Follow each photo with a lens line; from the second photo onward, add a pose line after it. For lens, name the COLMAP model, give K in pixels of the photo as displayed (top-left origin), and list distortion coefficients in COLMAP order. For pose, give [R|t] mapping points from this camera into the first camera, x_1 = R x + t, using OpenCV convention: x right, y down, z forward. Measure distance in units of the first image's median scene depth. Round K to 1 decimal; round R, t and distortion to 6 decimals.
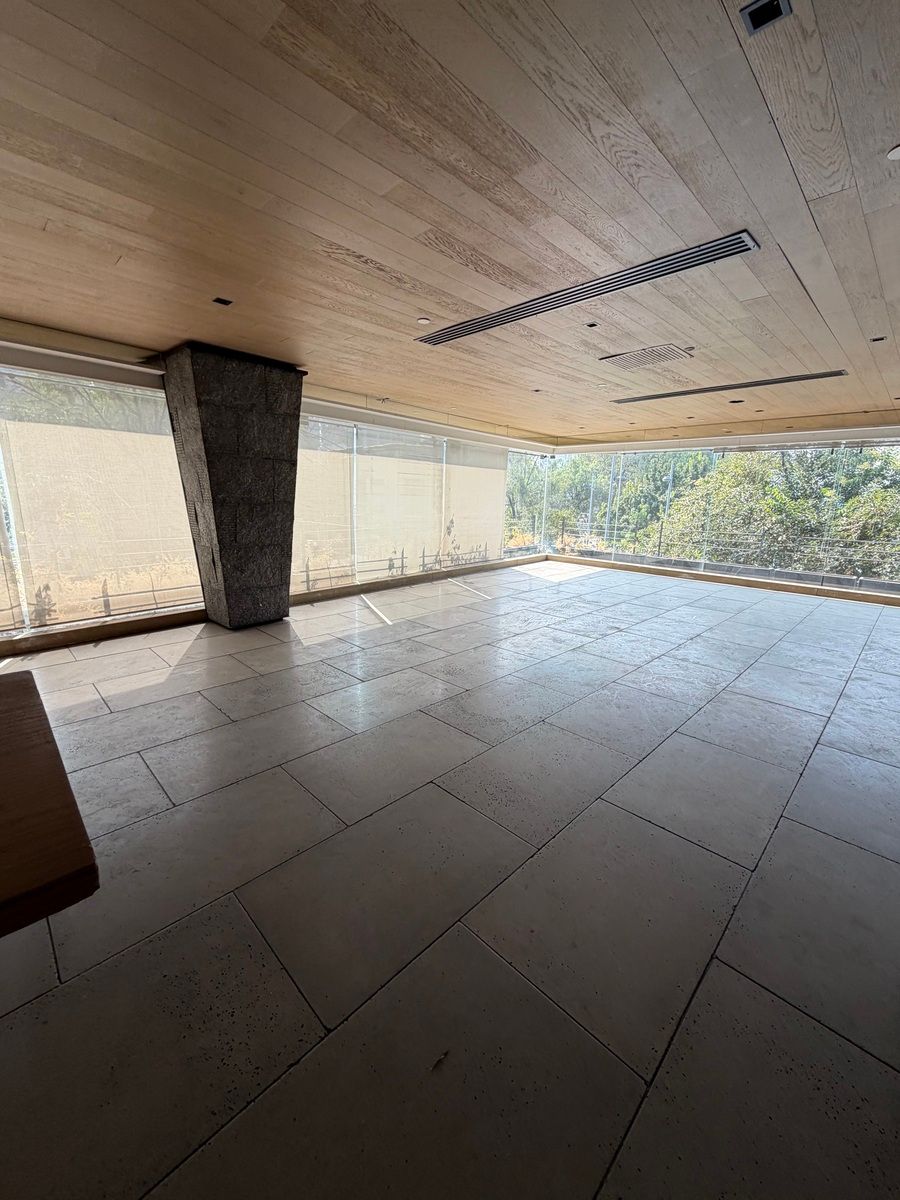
lens RADIAL K [[475.0, 0, 450.0], [0, 475.0, 600.0], [0, 0, 1]] dist [-0.013330, 0.000212]
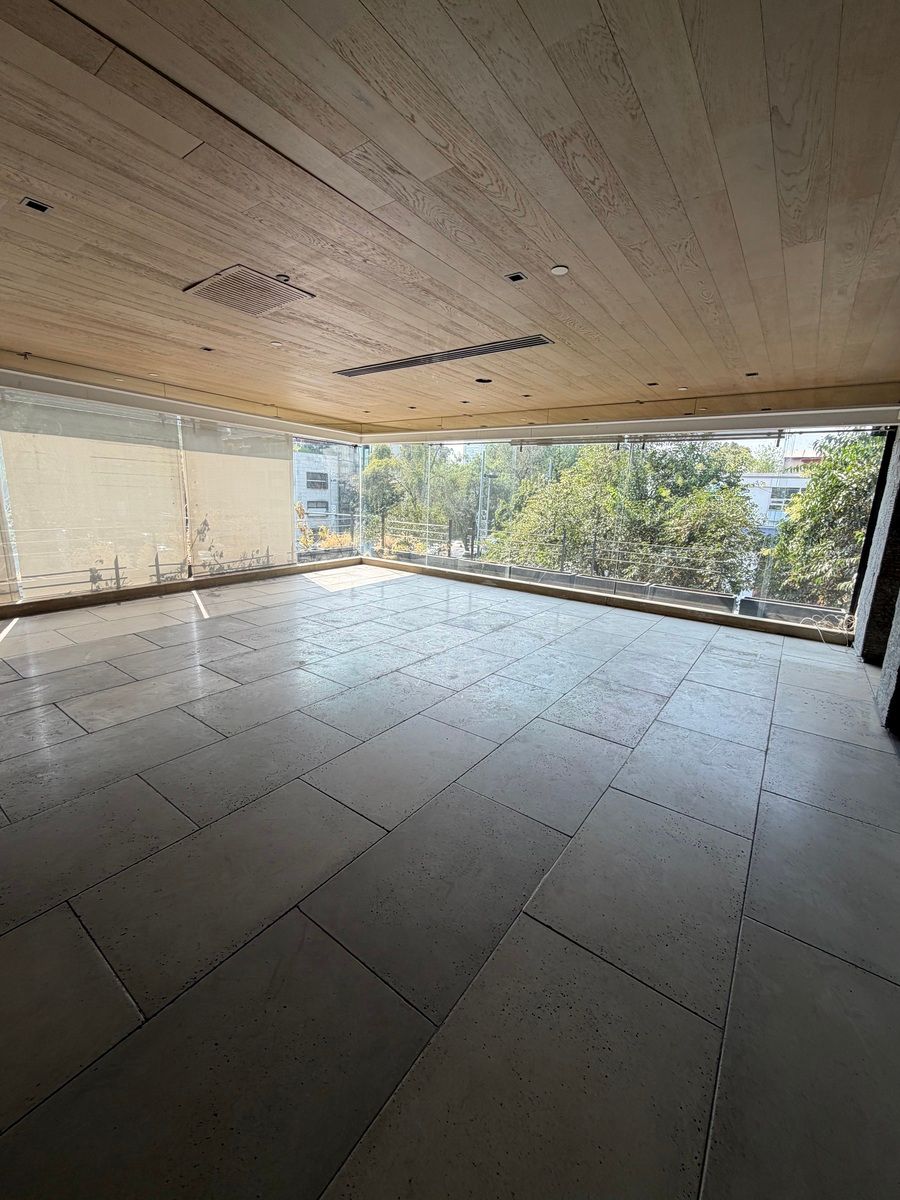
lens RADIAL K [[475.0, 0, 450.0], [0, 475.0, 600.0], [0, 0, 1]] dist [-0.013330, 0.000212]
pose [[0.987759, -0.017276, 0.155028, 0.298697], [0.015730, 0.999814, 0.011192, -0.030576], [-0.155193, -0.008616, 0.987847, 0.126468]]
